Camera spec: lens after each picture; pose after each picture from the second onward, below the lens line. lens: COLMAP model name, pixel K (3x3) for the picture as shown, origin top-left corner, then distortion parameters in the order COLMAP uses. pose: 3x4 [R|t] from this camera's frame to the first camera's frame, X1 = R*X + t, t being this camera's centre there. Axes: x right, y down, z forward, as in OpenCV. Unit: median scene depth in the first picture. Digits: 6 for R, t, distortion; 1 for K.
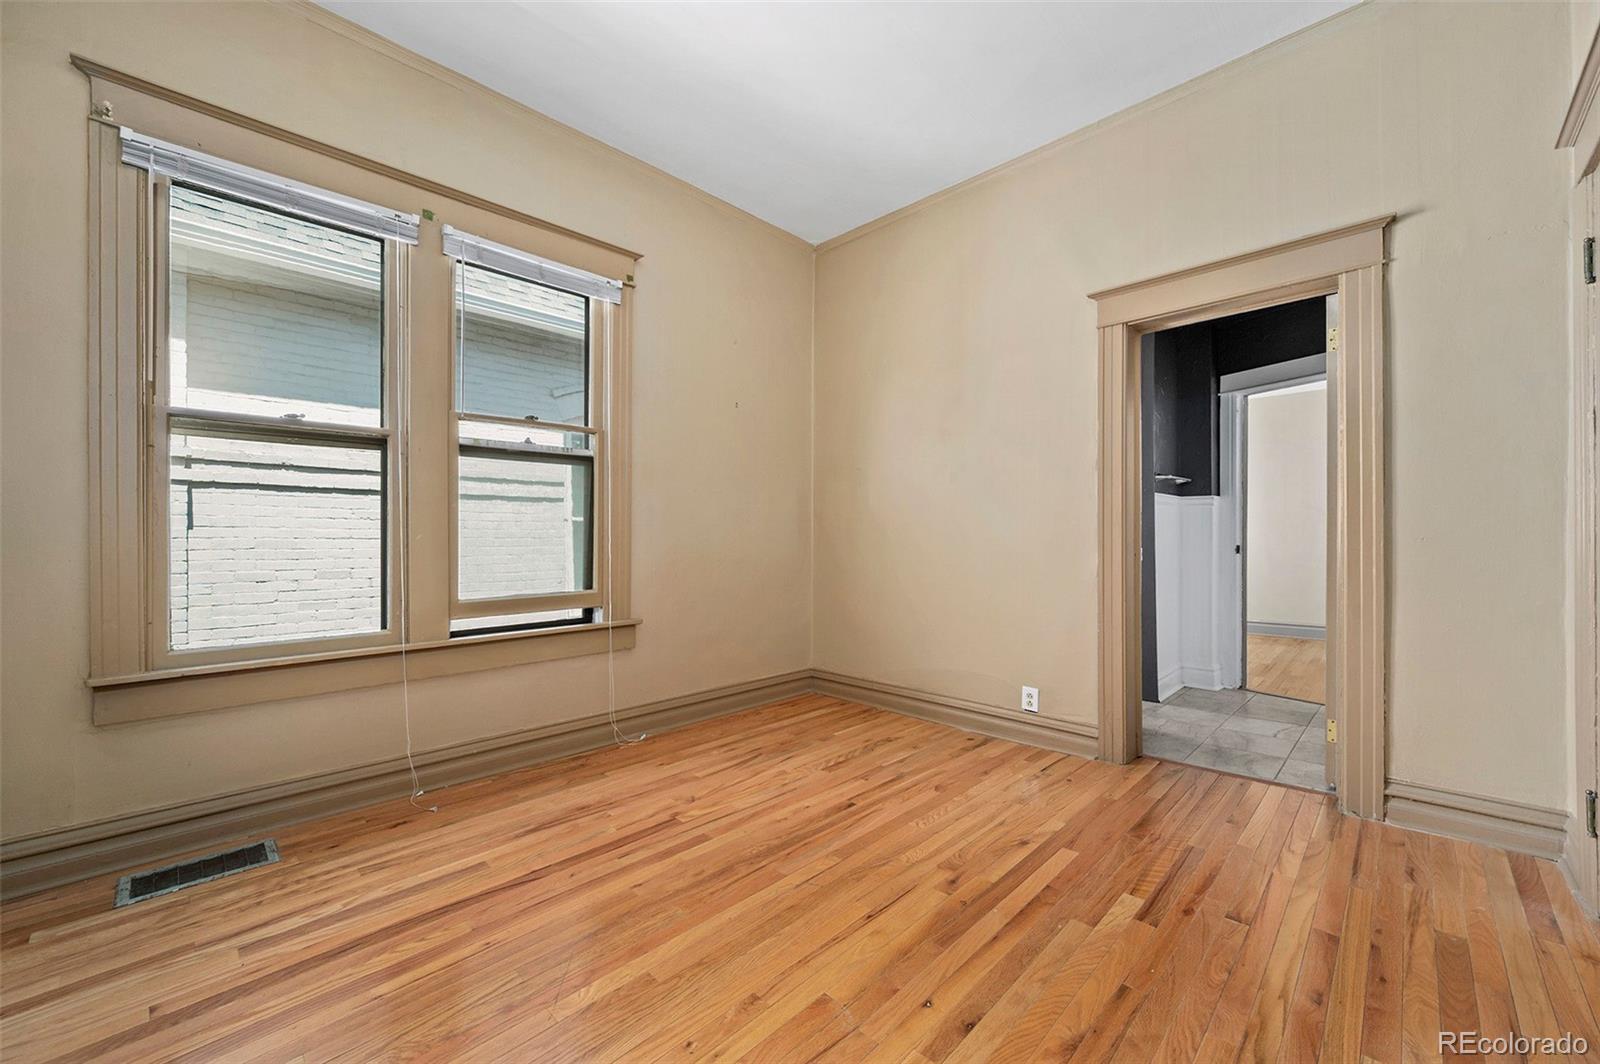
lens RADIAL K [[636.7, 0, 807.7], [0, 636.7, 524.7], [0, 0, 1]] dist [0.000210, -0.000171]
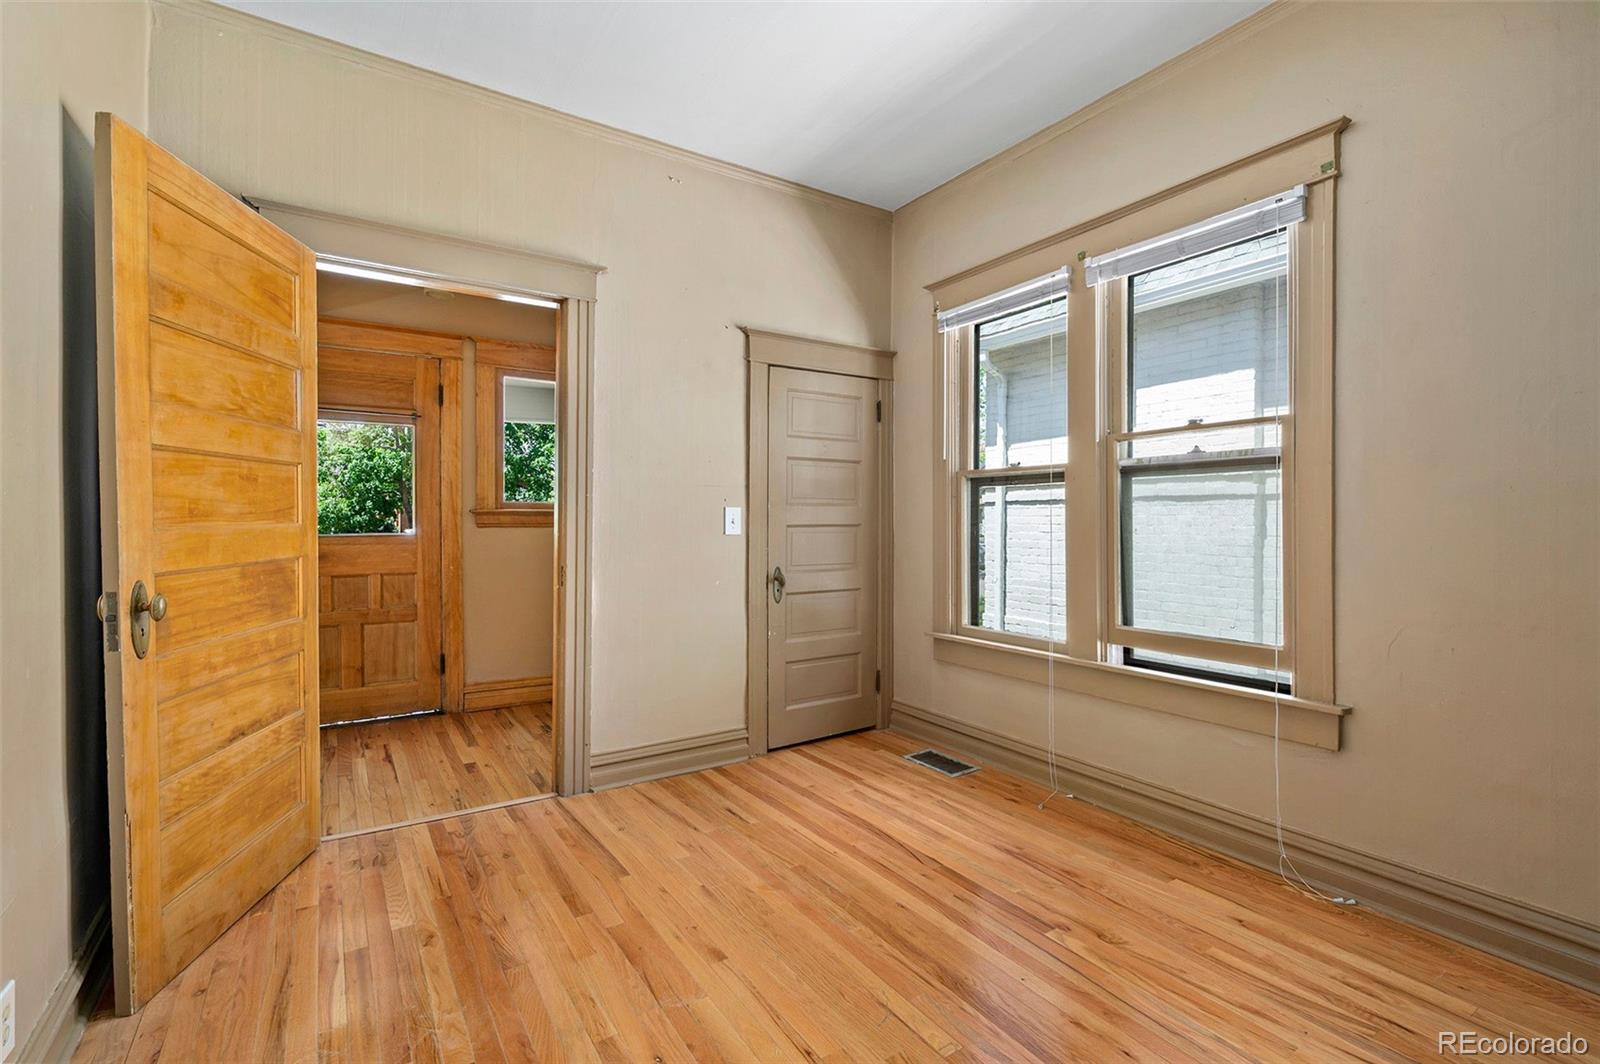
lens RADIAL K [[711.8, 0, 806.7], [0, 711.8, 533.6], [0, 0, 1]] dist [-0.001828, -0.000624]
pose [[-0.215928, 0.010745, -0.976350, 0.730419], [0.006103, 0.999935, 0.009655, -0.045365], [0.976390, -0.003874, -0.215980, 0.896335]]
